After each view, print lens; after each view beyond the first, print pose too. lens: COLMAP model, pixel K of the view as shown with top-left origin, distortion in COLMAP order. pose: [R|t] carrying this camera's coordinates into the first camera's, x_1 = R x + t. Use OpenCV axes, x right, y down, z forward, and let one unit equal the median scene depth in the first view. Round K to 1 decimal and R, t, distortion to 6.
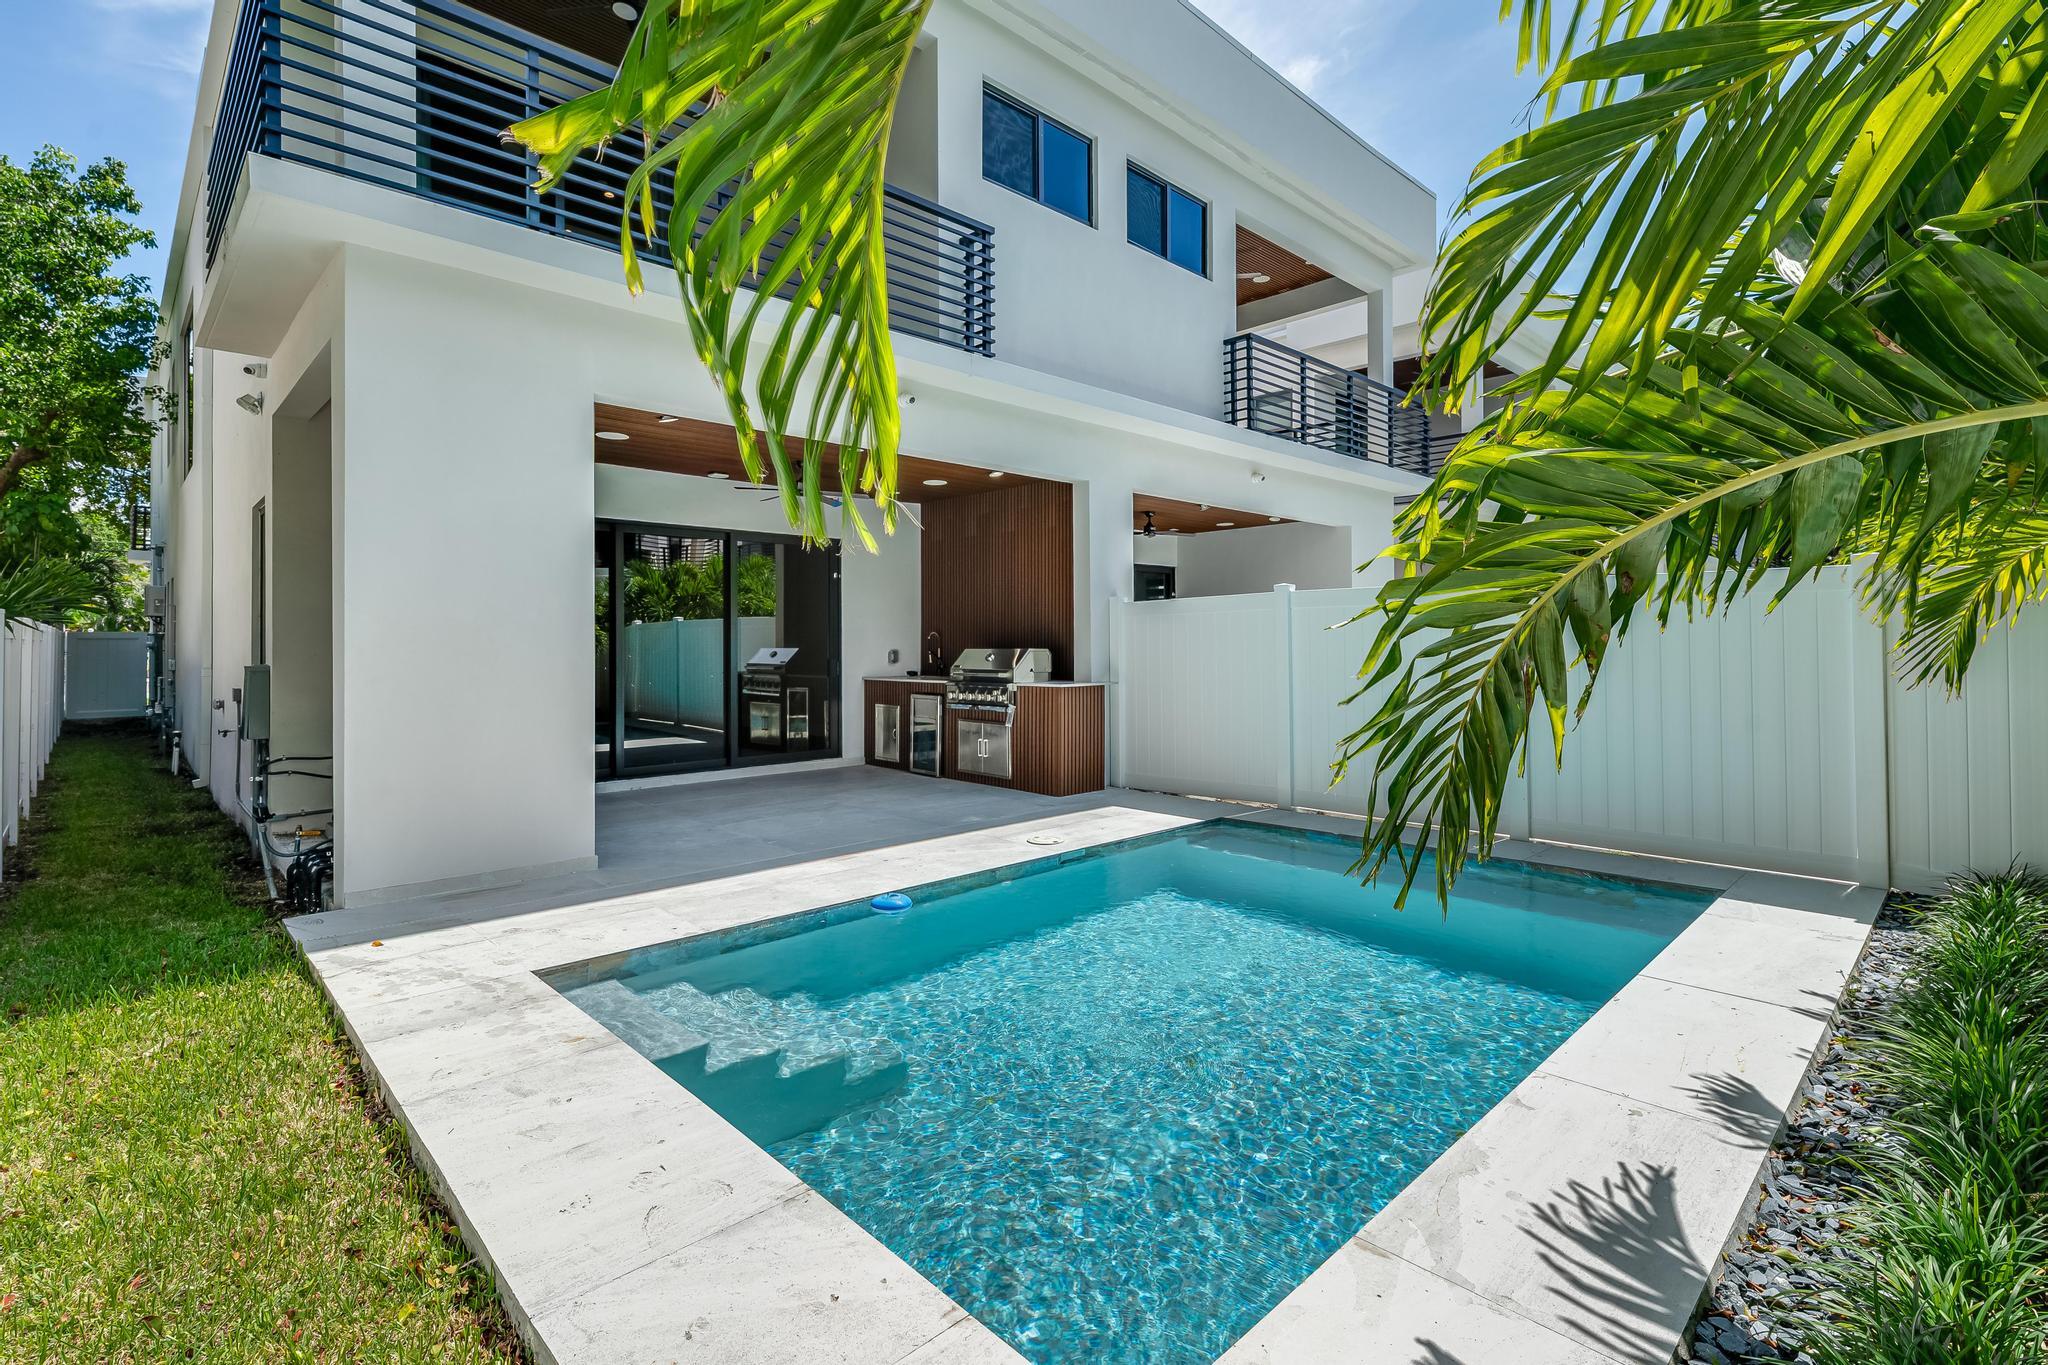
lens RADIAL K [[945.9, 0, 1133.4], [0, 945.9, 641.2], [0, 0, 1]] dist [0.005512, 0.000652]
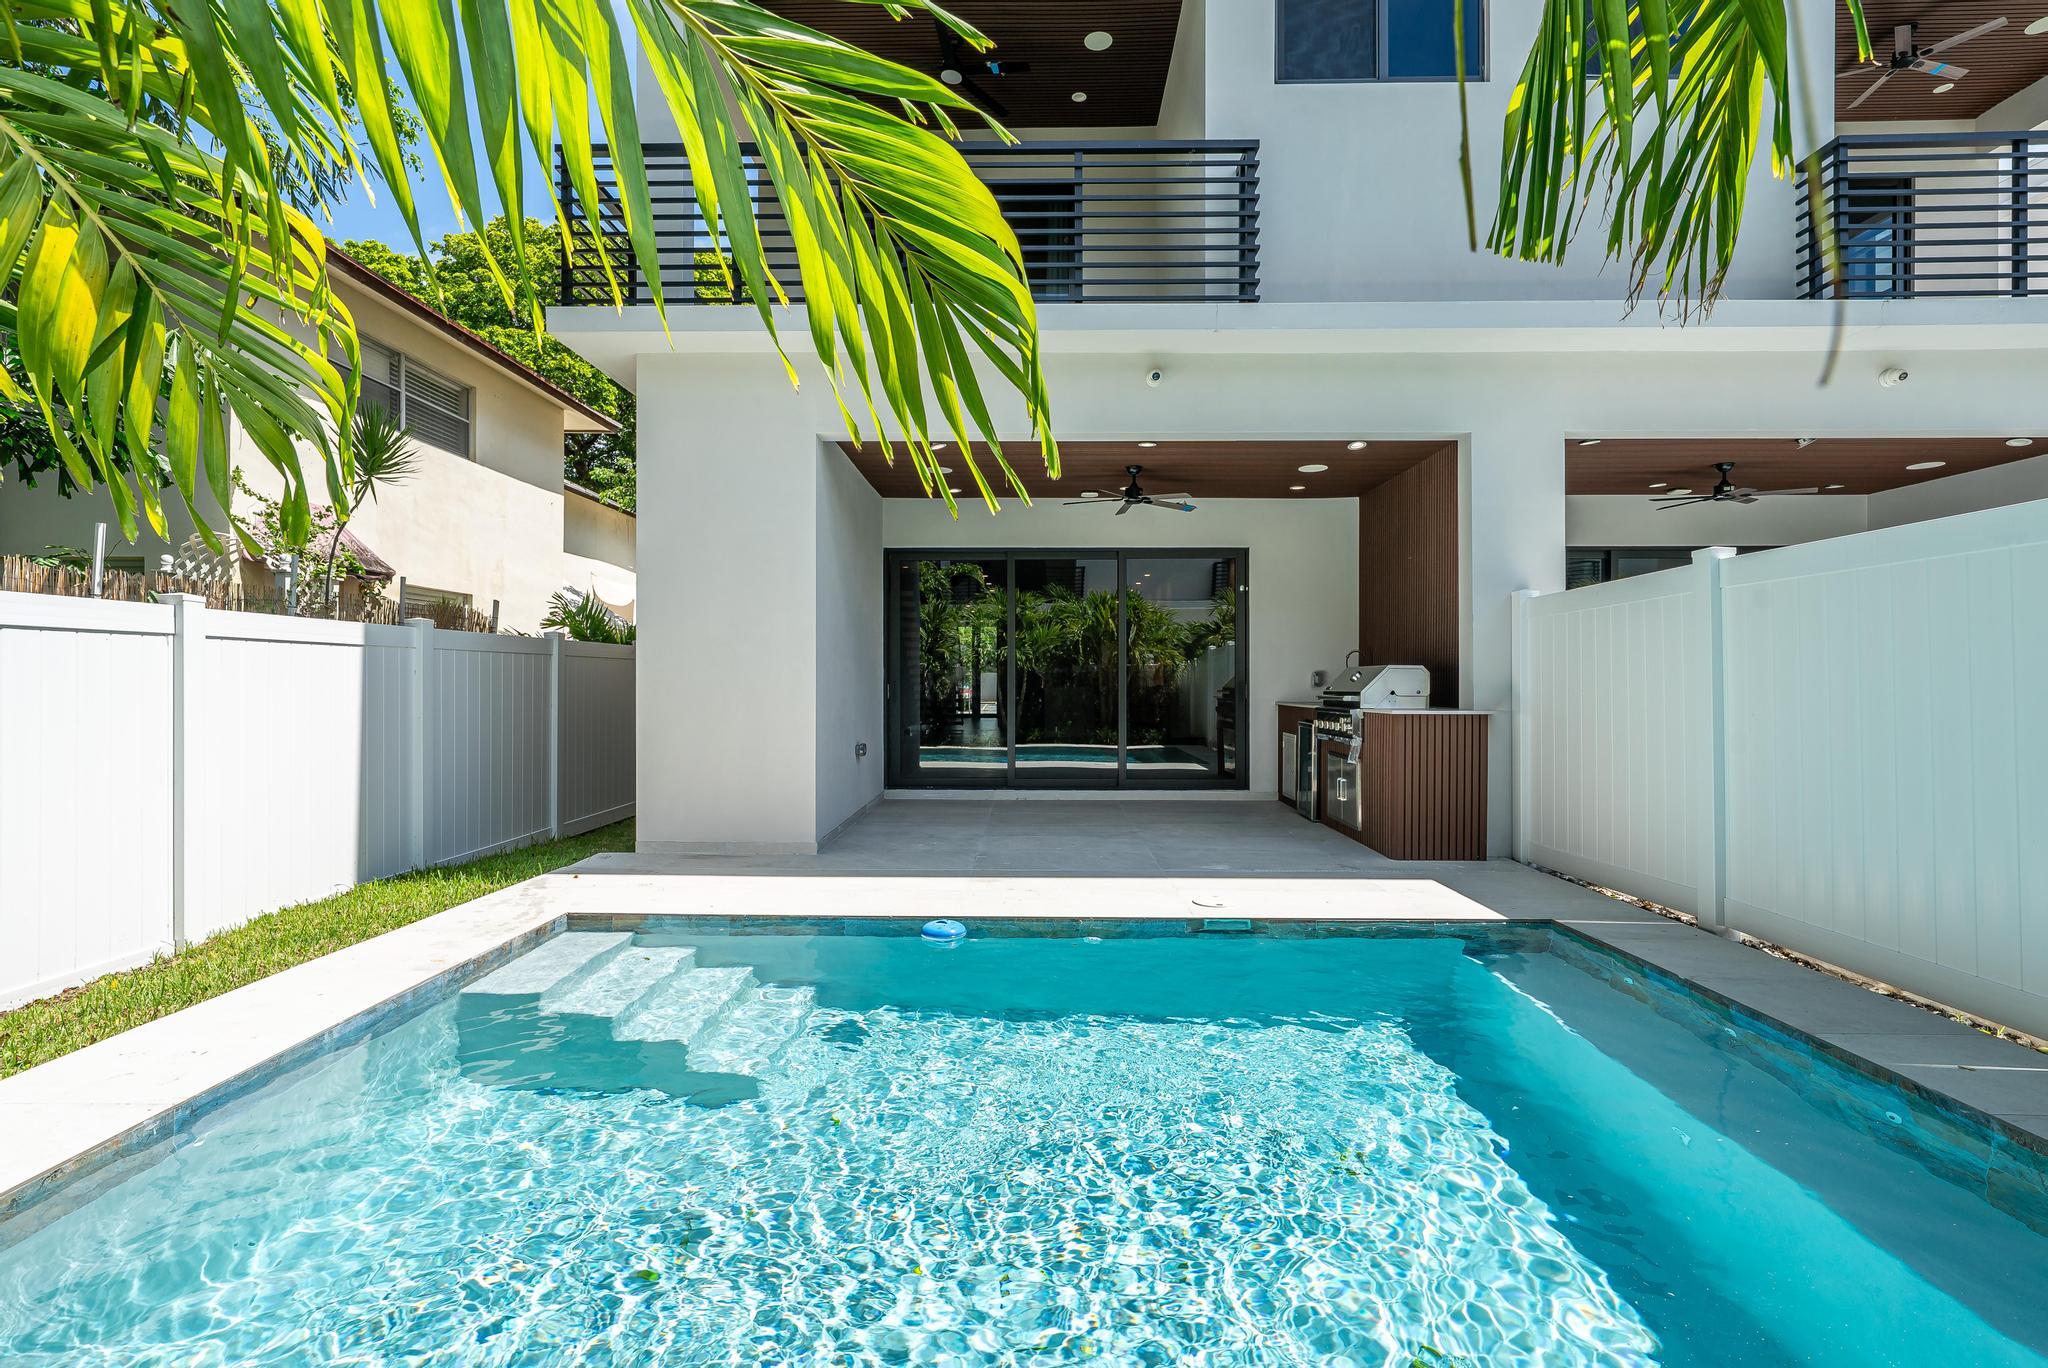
lens RADIAL K [[981.0, 0, 1020.9], [0, 981.0, 679.3], [0, 0, 1]] dist [-0.003585, 0.000888]
pose [[0.664210, -0.002073, -0.747543, 0.279650], [-0.000148, 0.999996, -0.002905, 0.021686], [0.747546, 0.002040, 0.664207, 0.240078]]
